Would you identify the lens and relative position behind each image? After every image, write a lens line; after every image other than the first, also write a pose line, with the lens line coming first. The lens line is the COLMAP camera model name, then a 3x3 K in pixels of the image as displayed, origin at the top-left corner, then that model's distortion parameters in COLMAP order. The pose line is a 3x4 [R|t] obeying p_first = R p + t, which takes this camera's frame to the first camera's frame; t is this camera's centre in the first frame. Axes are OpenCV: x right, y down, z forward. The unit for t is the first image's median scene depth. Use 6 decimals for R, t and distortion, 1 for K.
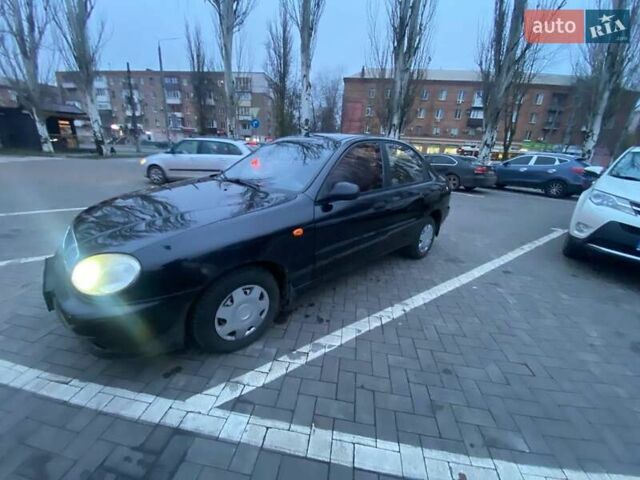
lens RADIAL K [[260.7, 0, 317.4], [0, 260.7, 243.9], [0, 0, 1]] dist [0.008765, -0.014052]
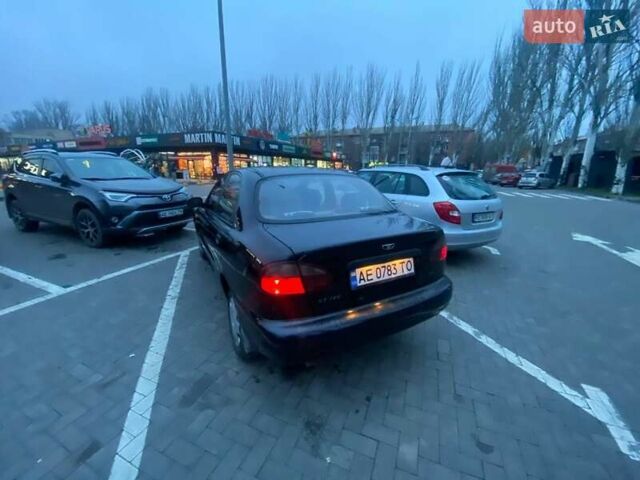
lens RADIAL K [[260.7, 0, 319.5], [0, 260.7, 240.9], [0, 0, 1]] dist [0.008765, -0.014052]
pose [[-0.242478, 0.204664, -0.948323, 1.214686], [-0.355212, 0.890889, 0.283093, -0.576410], [0.902789, 0.405500, -0.143322, 1.593255]]
